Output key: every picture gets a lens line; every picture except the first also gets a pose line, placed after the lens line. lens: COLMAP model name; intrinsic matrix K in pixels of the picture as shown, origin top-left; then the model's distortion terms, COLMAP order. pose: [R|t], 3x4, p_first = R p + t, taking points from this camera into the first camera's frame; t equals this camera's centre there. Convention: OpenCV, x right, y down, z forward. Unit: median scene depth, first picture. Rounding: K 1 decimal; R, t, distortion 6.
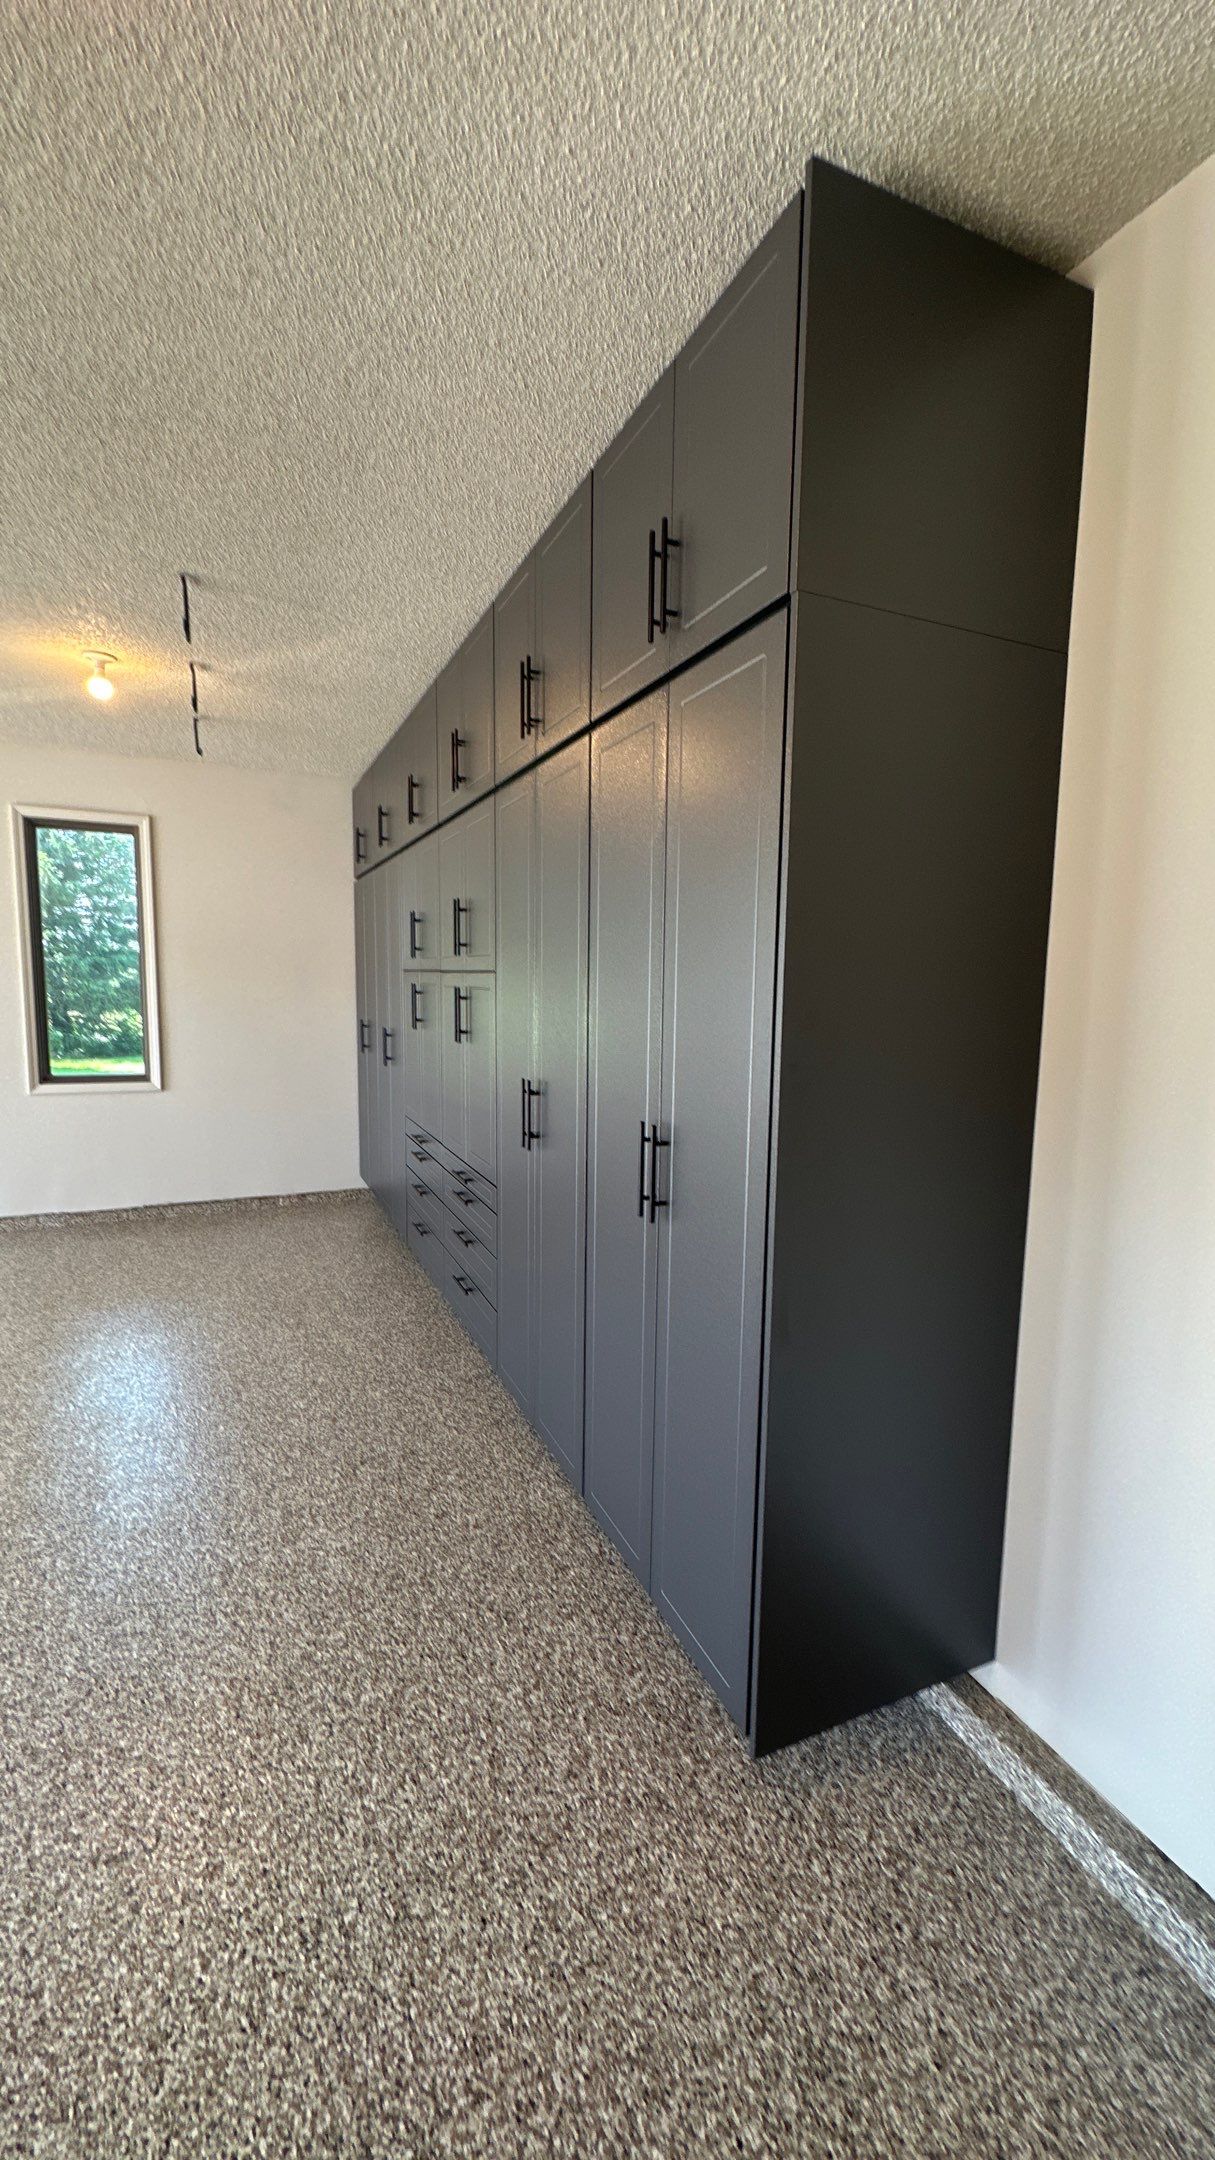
lens RADIAL K [[866.1, 0, 607.5], [0, 866.1, 1080.0], [0, 0, 1]] dist [-0.001336, 0.000511]
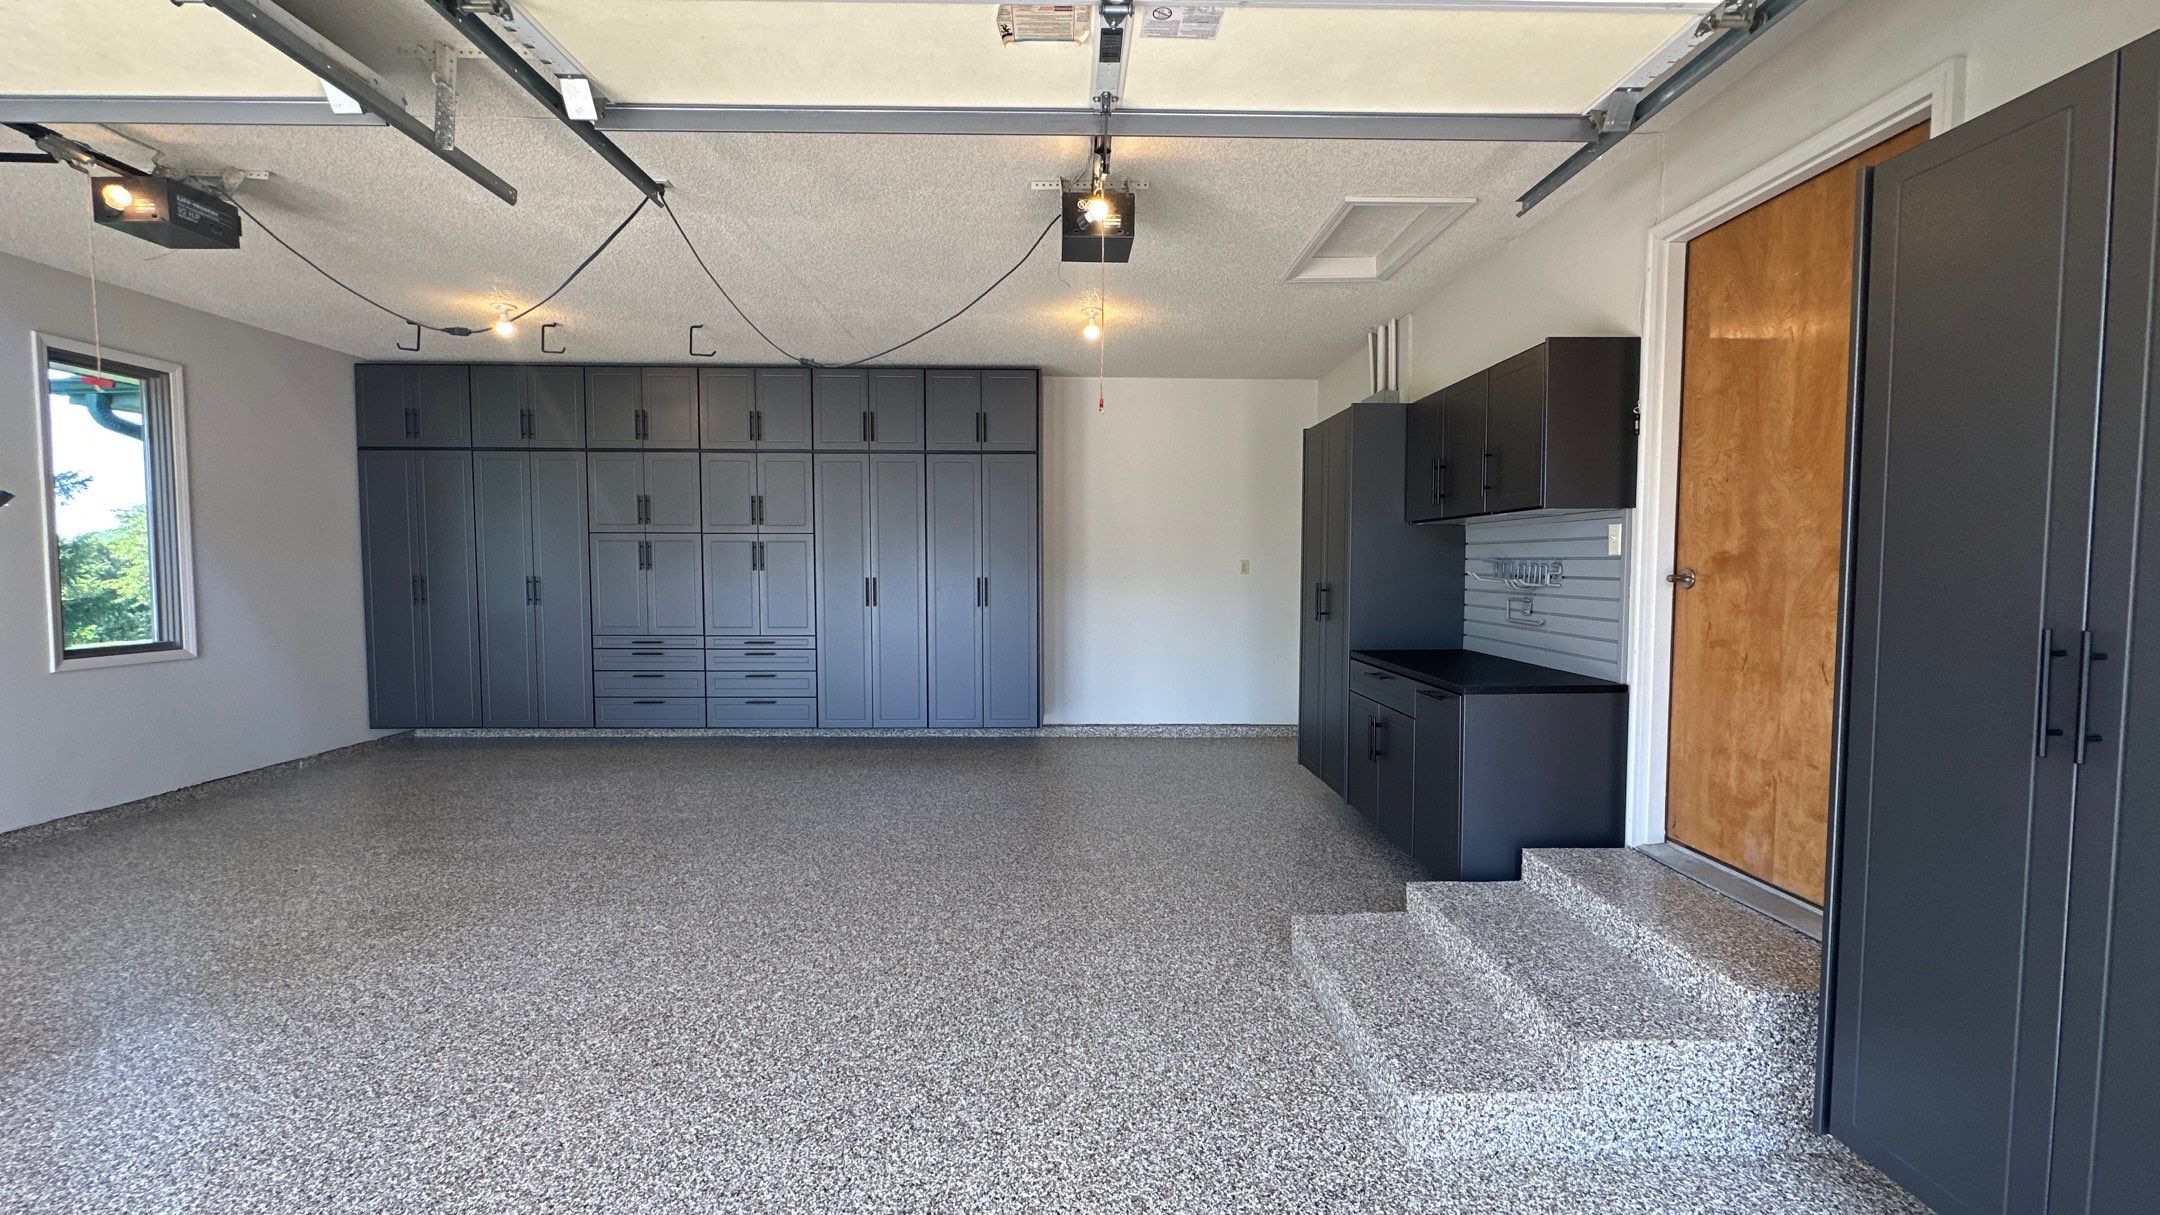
lens RADIAL K [[865.9, 0, 1079.9], [0, 865.9, 608.8], [0, 0, 1]] dist [-0.002079, 0.000174]
pose [[0.382744, -0.064143, 0.921625, -1.479612], [0.110607, 0.993593, 0.023217, 0.063704], [-0.917209, 0.093052, 0.387386, -0.338247]]
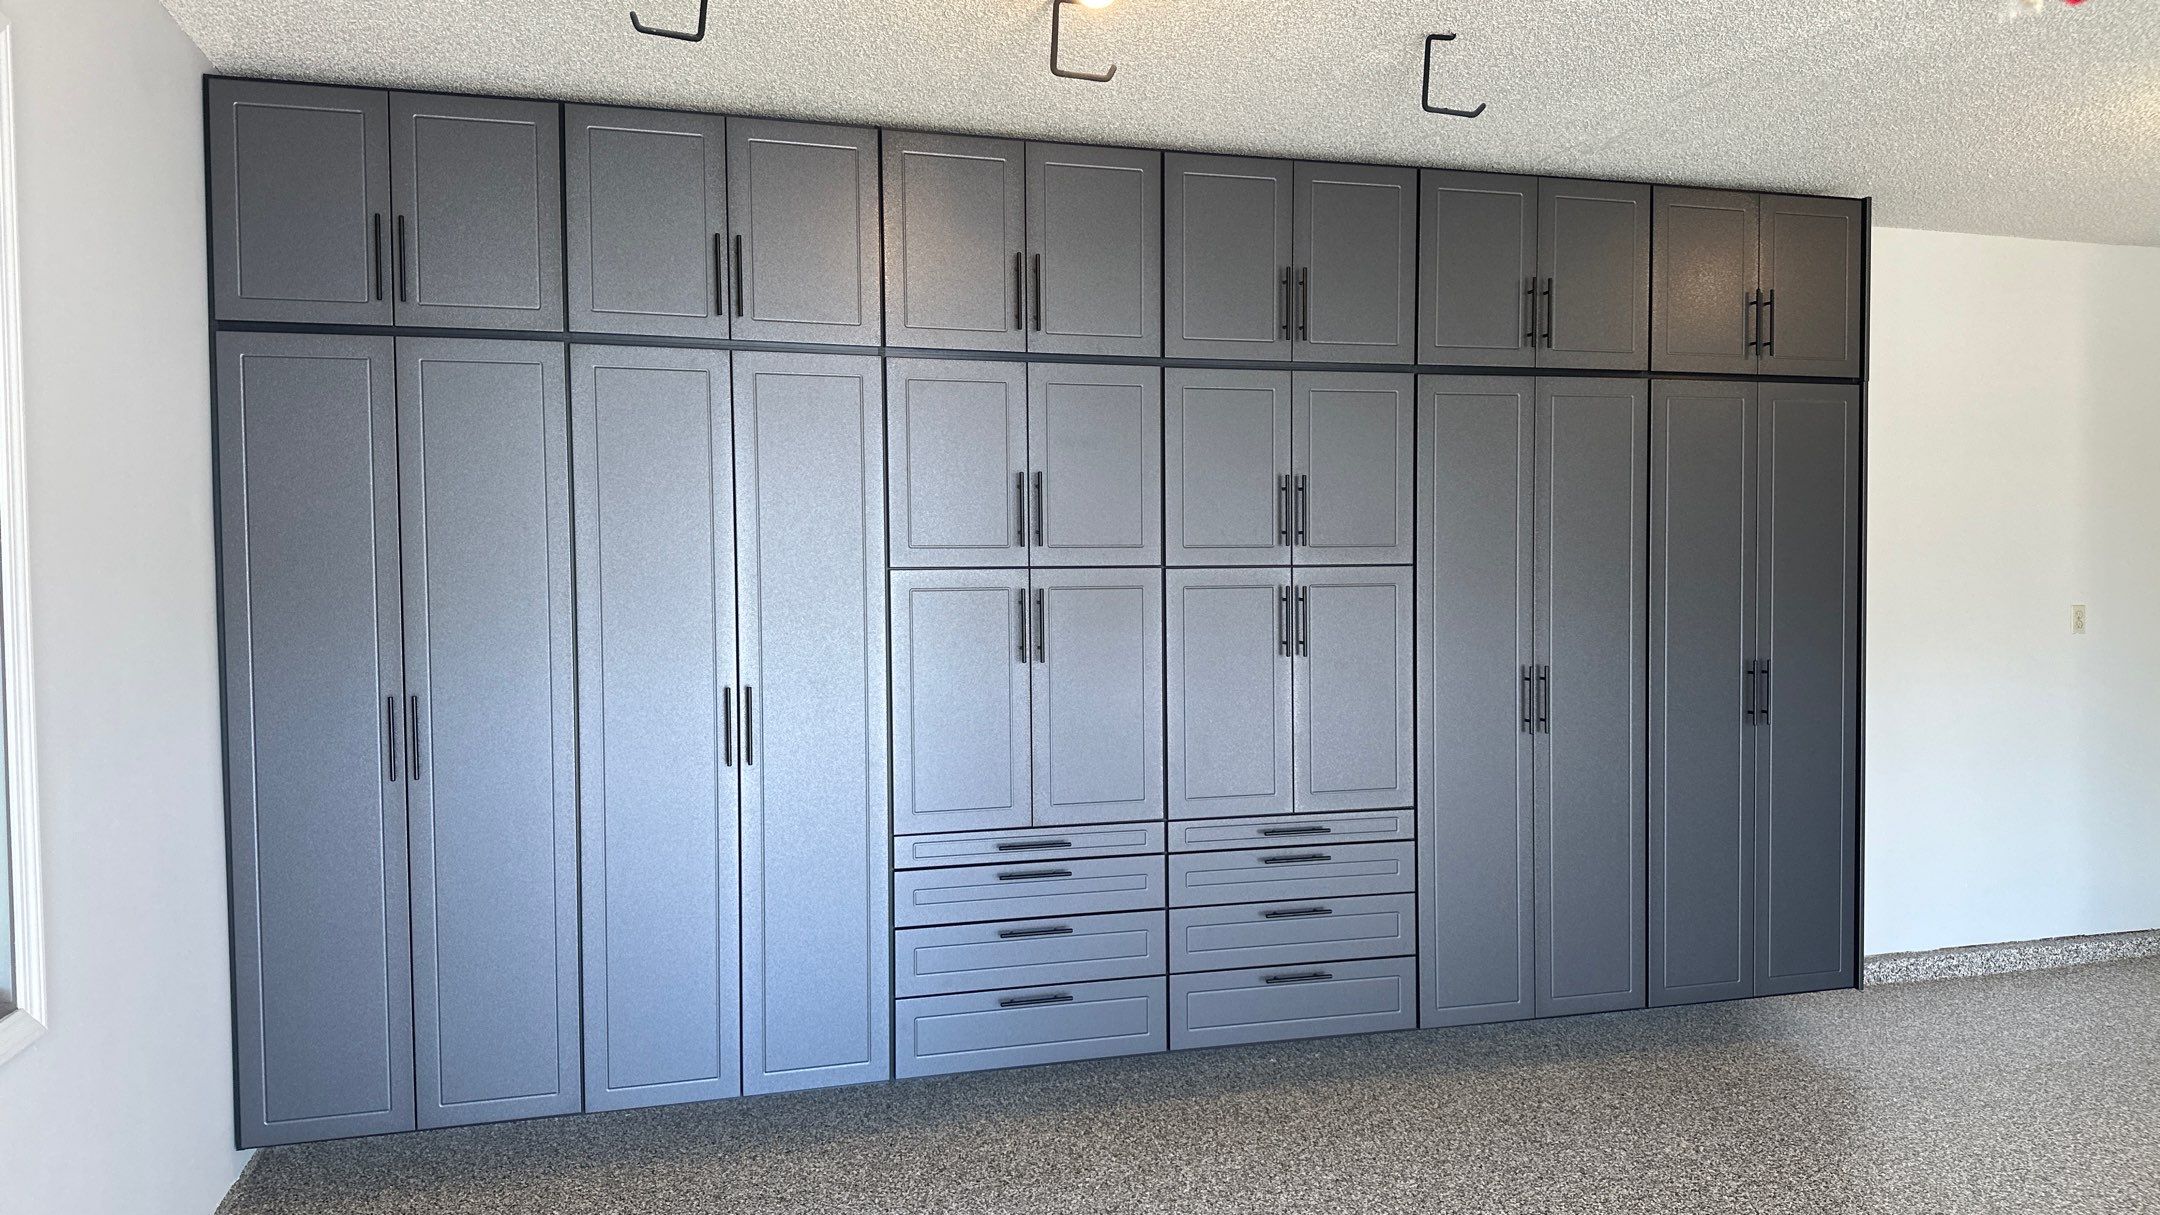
lens RADIAL K [[1512.2, 0, 1078.6], [0, 1512.2, 621.4], [0, 0, 1]] dist [0.158769, -0.304187]
pose [[0.127821, -0.051426, 0.990463, -1.385774], [0.124009, 0.991646, 0.035483, -0.134505], [-0.984014, 0.118291, 0.133131, 0.898483]]
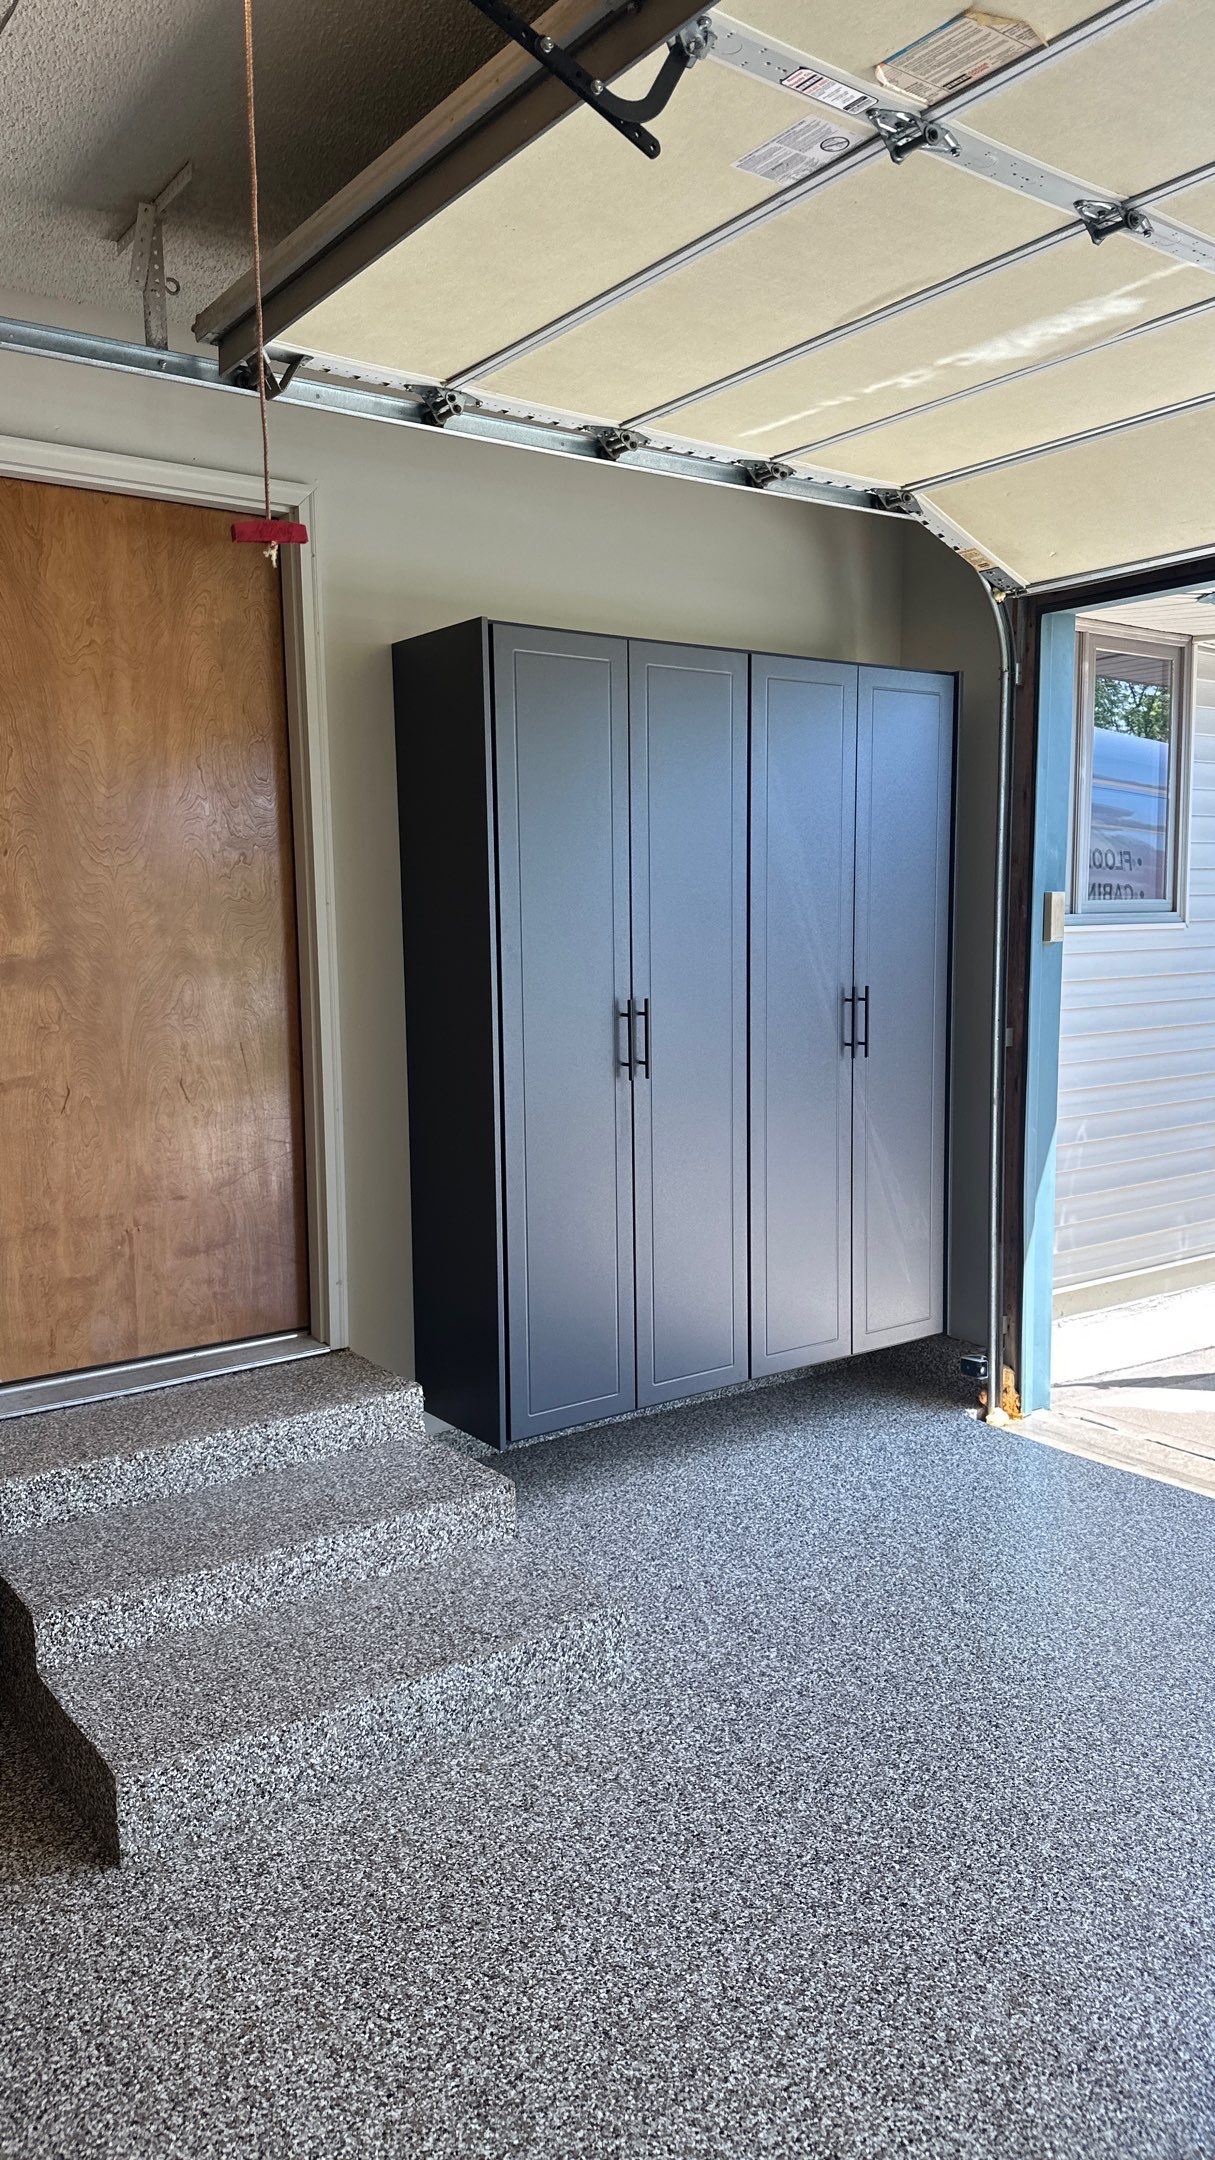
lens RADIAL K [[1516.1, 0, 607.2], [0, 1516.1, 1104.1], [0, 0, 1]] dist [0.163913, -0.311874]
pose [[-0.977523, 0.025110, -0.209329, -0.723972], [-0.024967, 0.972108, 0.233200, -0.048637], [0.209346, 0.233185, -0.949631, 0.444413]]
